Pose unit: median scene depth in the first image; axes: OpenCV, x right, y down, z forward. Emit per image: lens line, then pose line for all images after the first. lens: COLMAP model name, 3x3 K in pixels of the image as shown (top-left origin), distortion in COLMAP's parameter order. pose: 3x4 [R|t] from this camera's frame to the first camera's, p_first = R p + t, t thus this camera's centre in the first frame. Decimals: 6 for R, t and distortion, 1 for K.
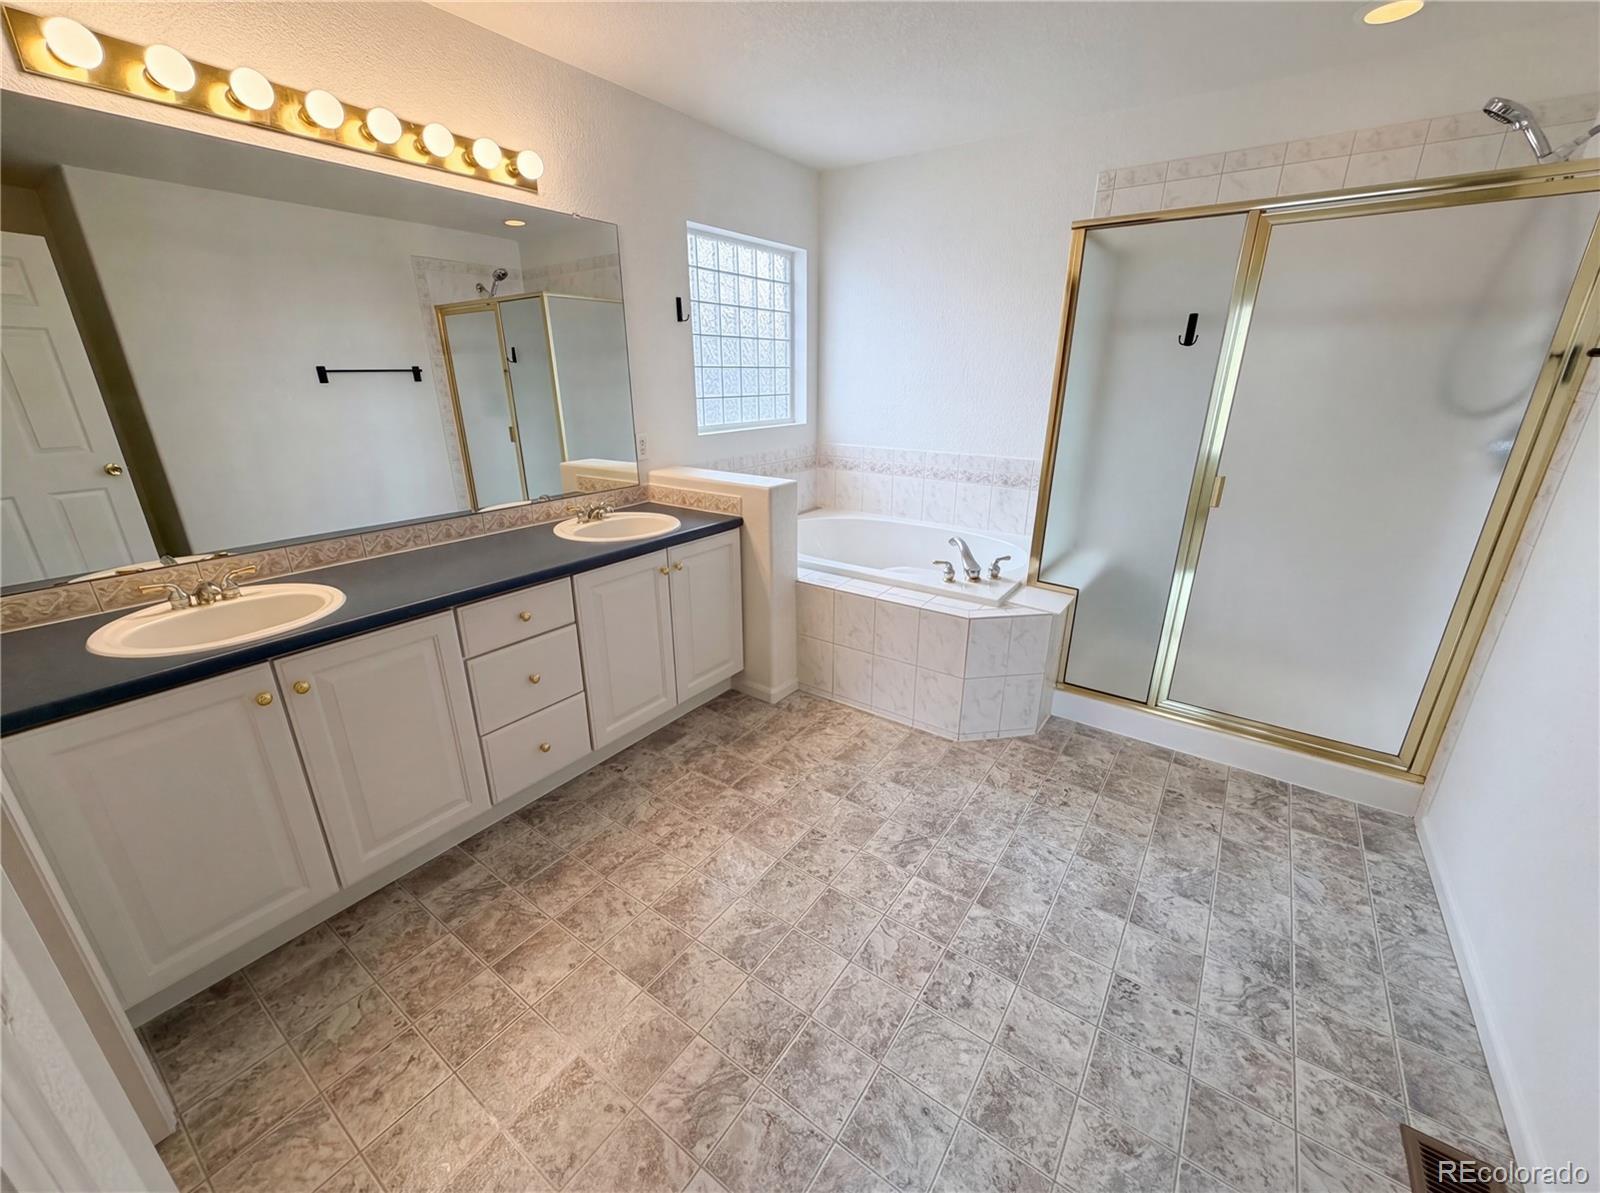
lens RADIAL K [[637.4, 0, 800.0], [0, 637.4, 596.5], [0, 0, 1]] dist [-0.000897, -0.000748]
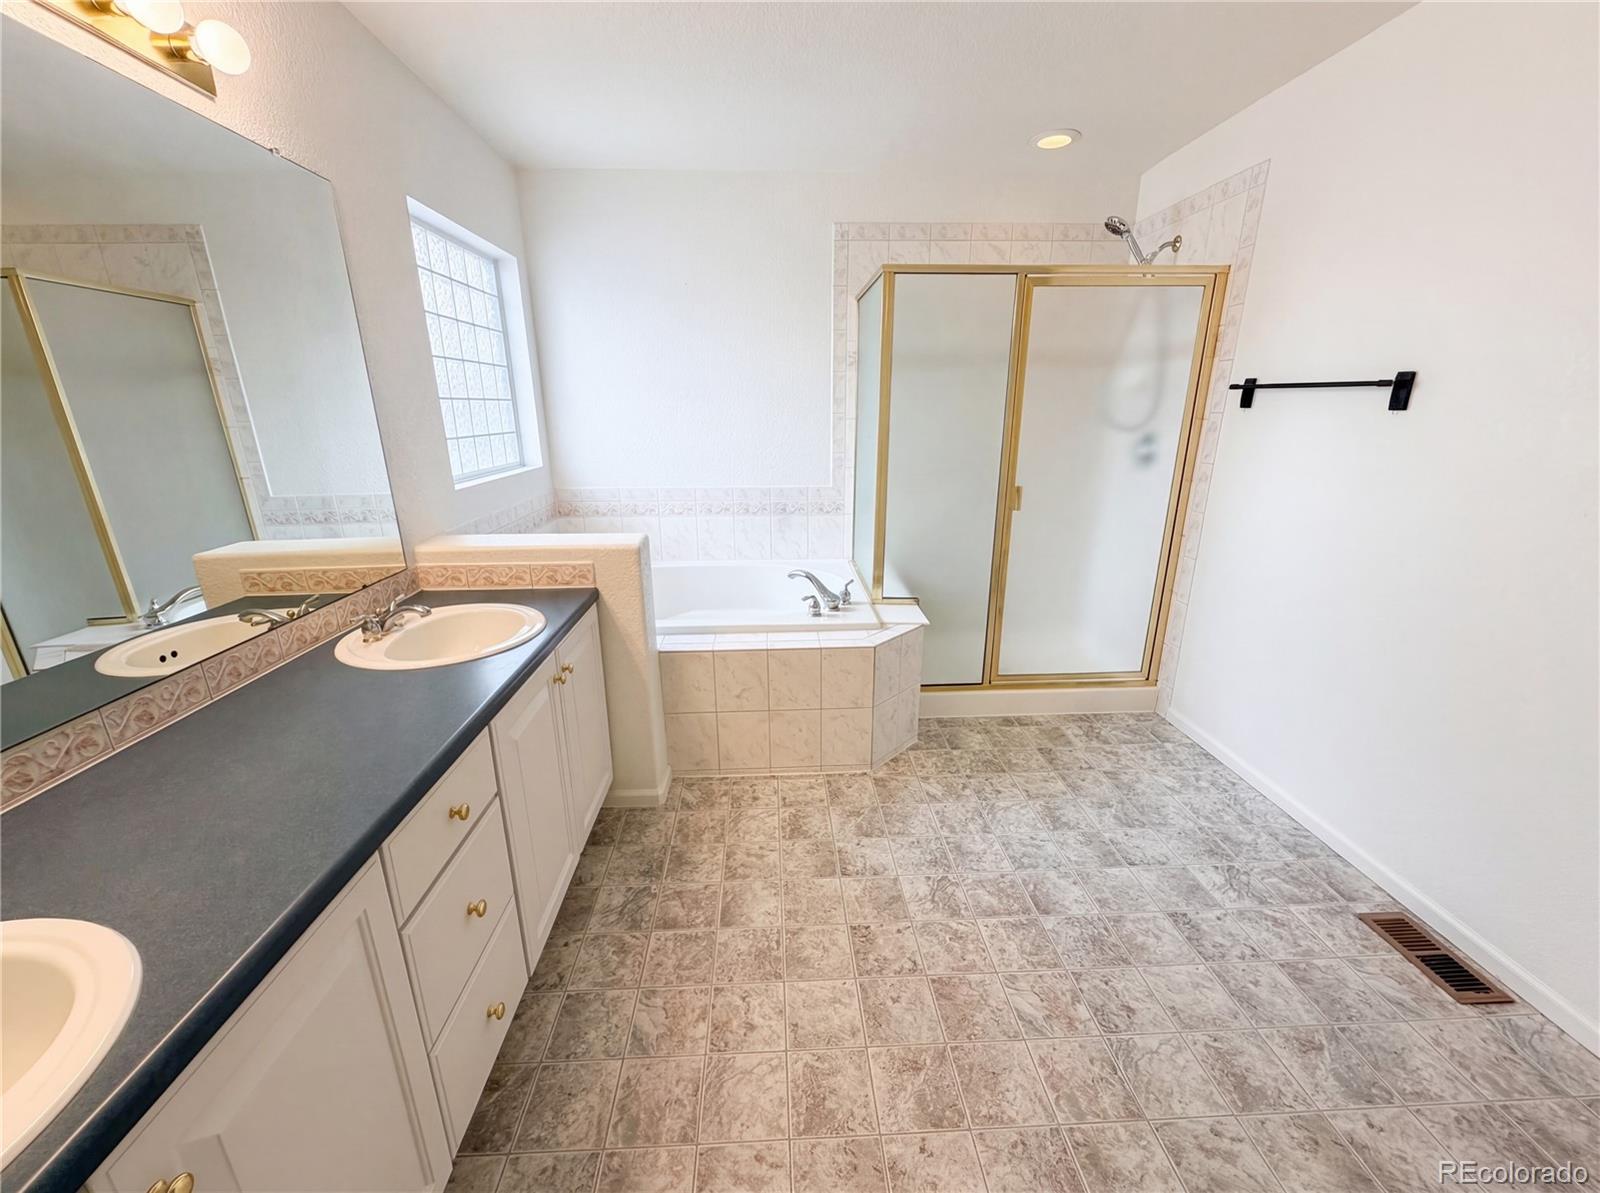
lens RADIAL K [[629.1, 0, 801.7], [0, 629.1, 599.1], [0, 0, 1]] dist [-0.002752, -0.000181]
pose [[0.786112, -0.185698, 0.589528, -0.356825], [0.208797, 0.977514, 0.029489, -0.083657], [-0.581748, 0.099910, 0.807209, 0.245042]]
